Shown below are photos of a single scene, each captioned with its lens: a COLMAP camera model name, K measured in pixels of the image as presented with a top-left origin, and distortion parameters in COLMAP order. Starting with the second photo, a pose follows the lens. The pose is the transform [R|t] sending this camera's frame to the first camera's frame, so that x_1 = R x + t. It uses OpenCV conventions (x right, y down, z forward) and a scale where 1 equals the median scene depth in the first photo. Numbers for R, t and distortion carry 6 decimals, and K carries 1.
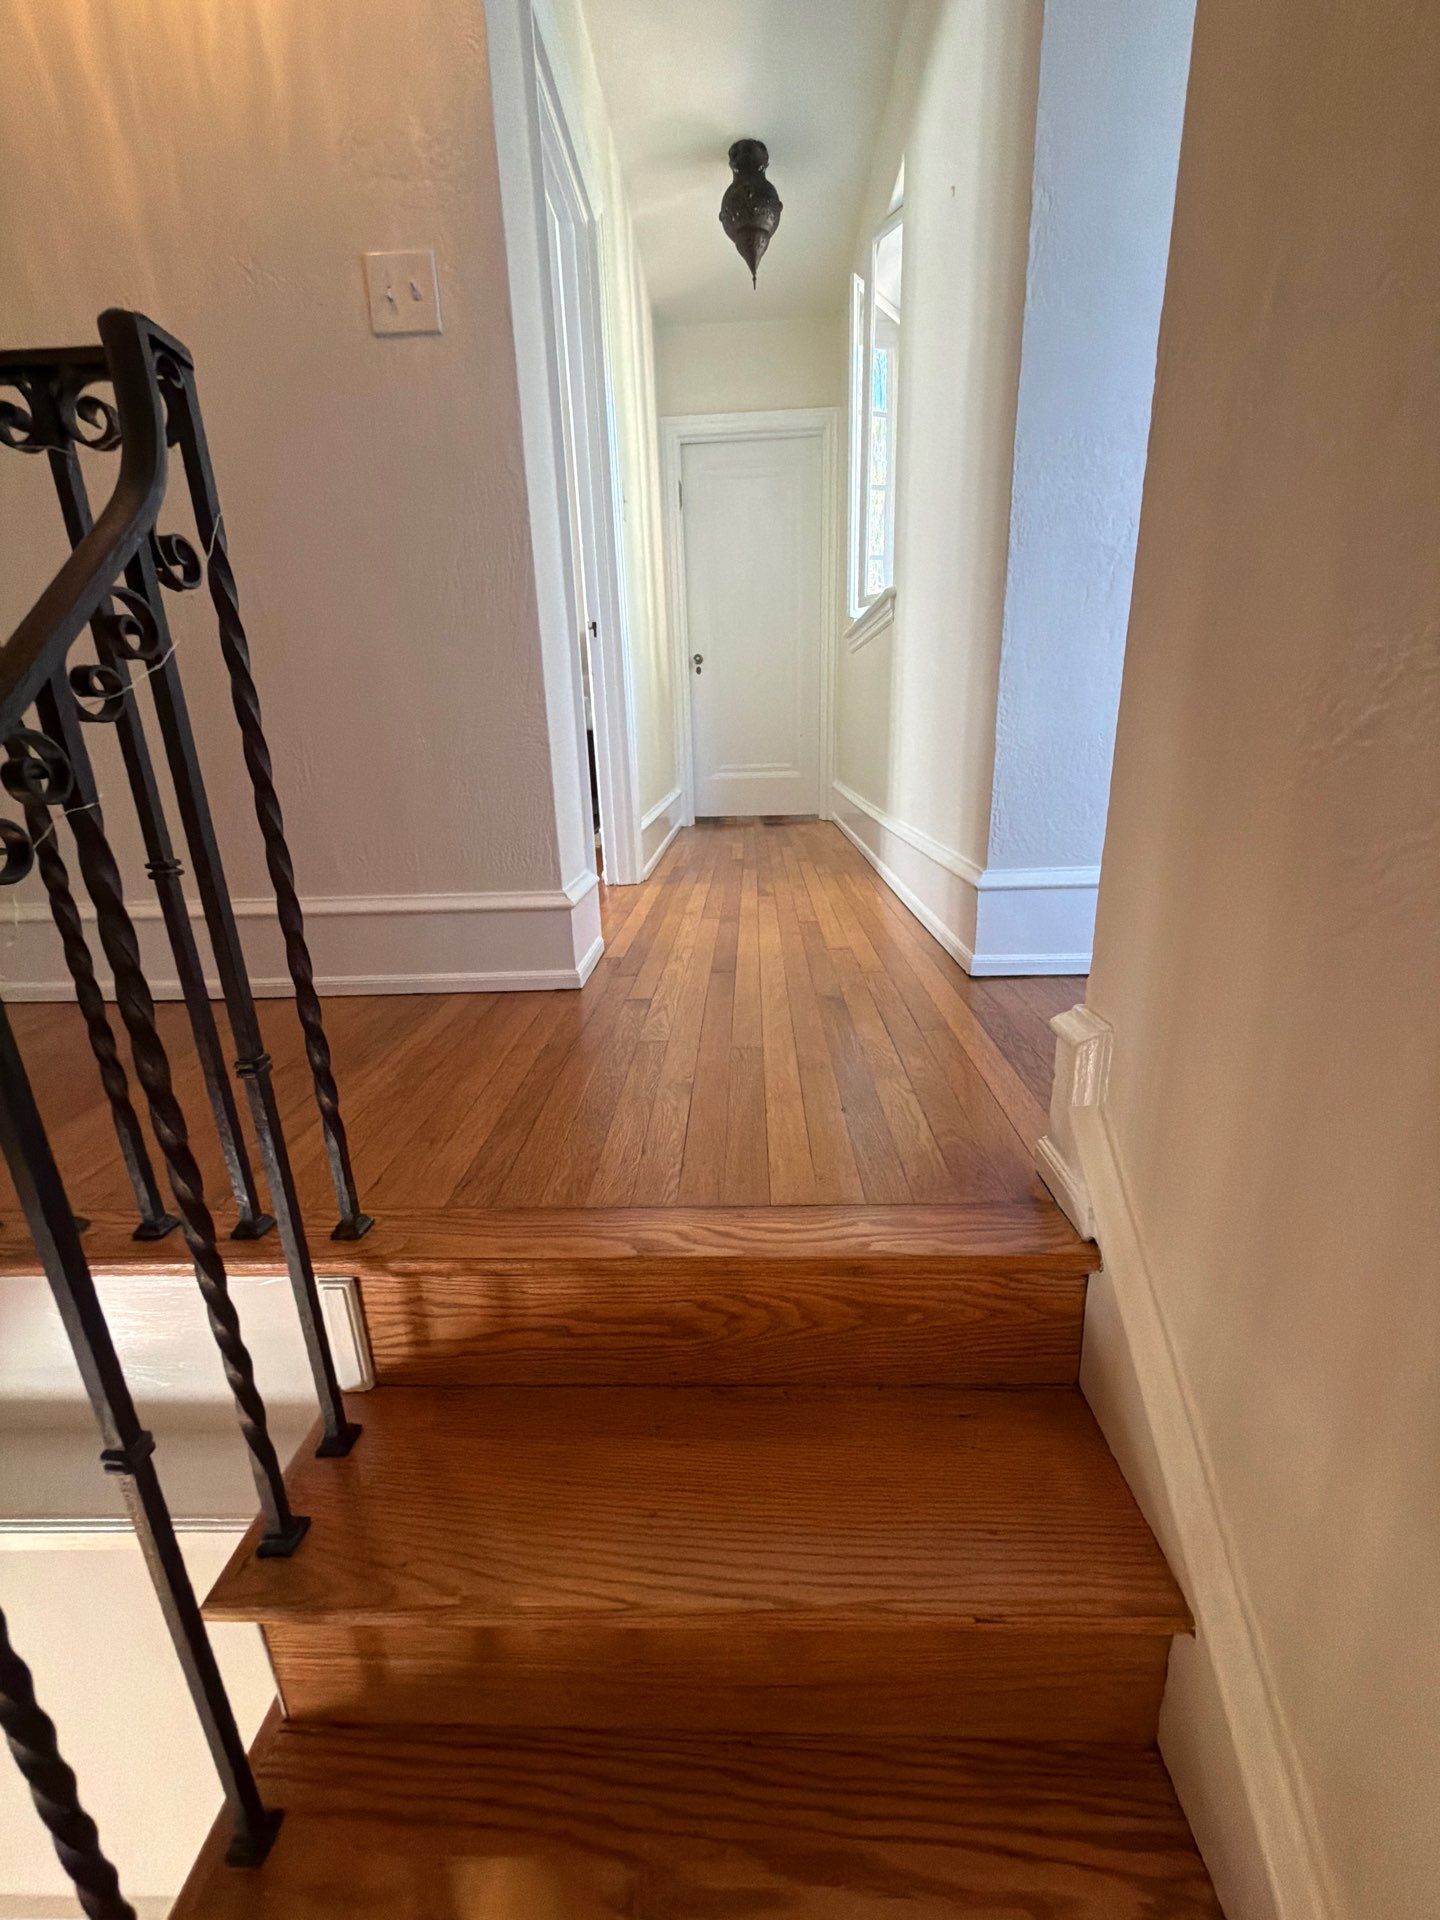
lens RADIAL K [[756.4, 0, 720.0], [0, 756.4, 960.0], [0, 0, 1]] dist [0.001404, 0.000373]
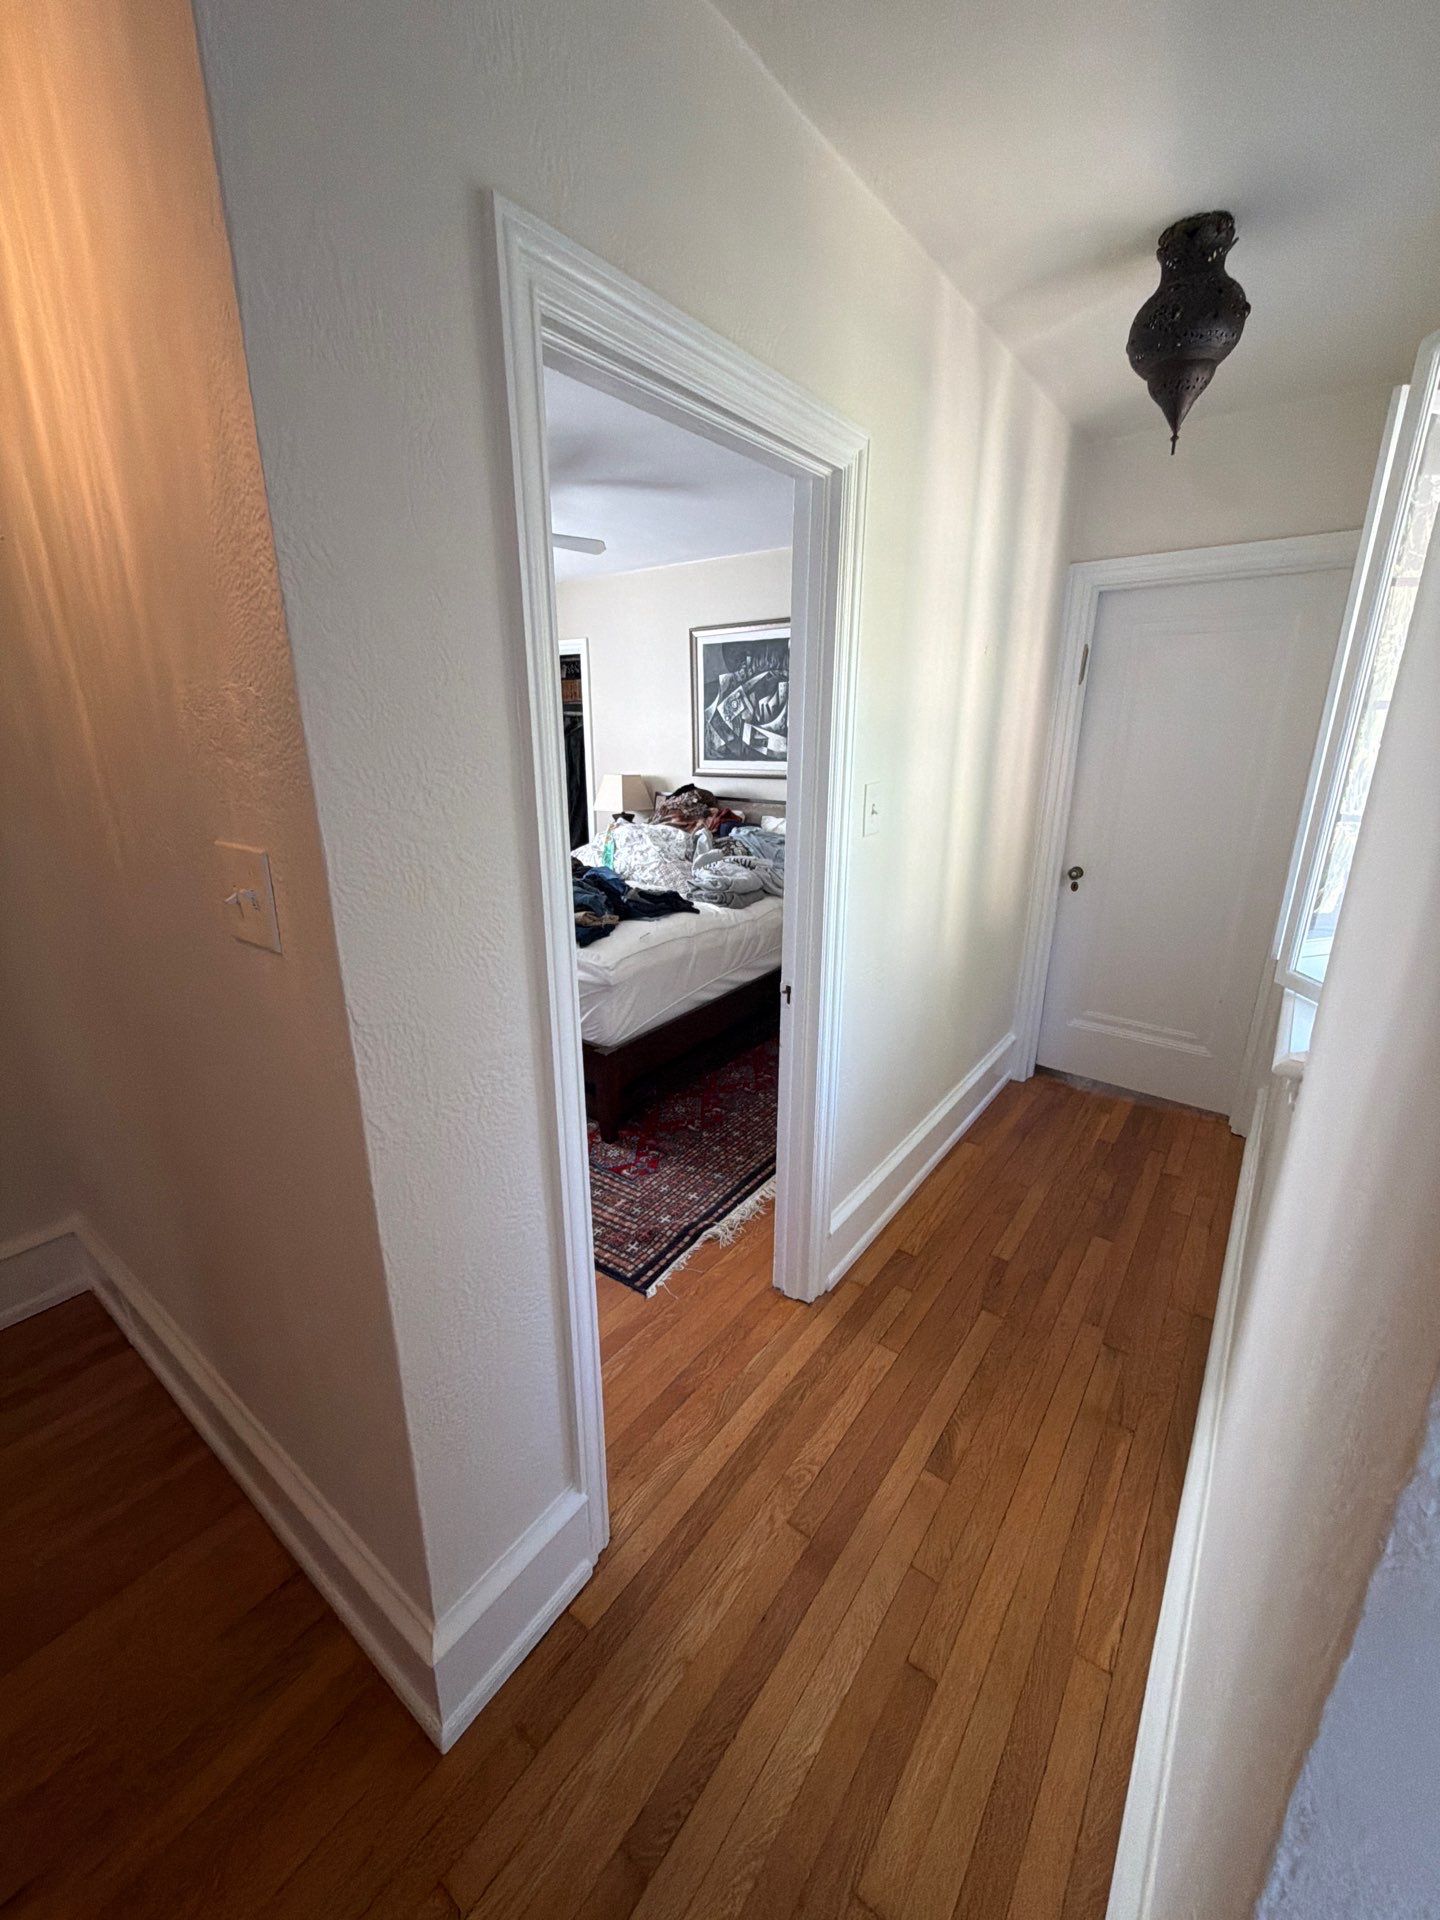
lens RADIAL K [[756.4, 0, 720.0], [0, 756.4, 960.0], [0, 0, 1]] dist [0.001404, 0.000373]
pose [[0.819877, 0.202088, -0.535689, 0.155955], [-0.191969, 0.978506, 0.075329, -0.490722], [0.539398, 0.041075, 0.841049, 0.340325]]
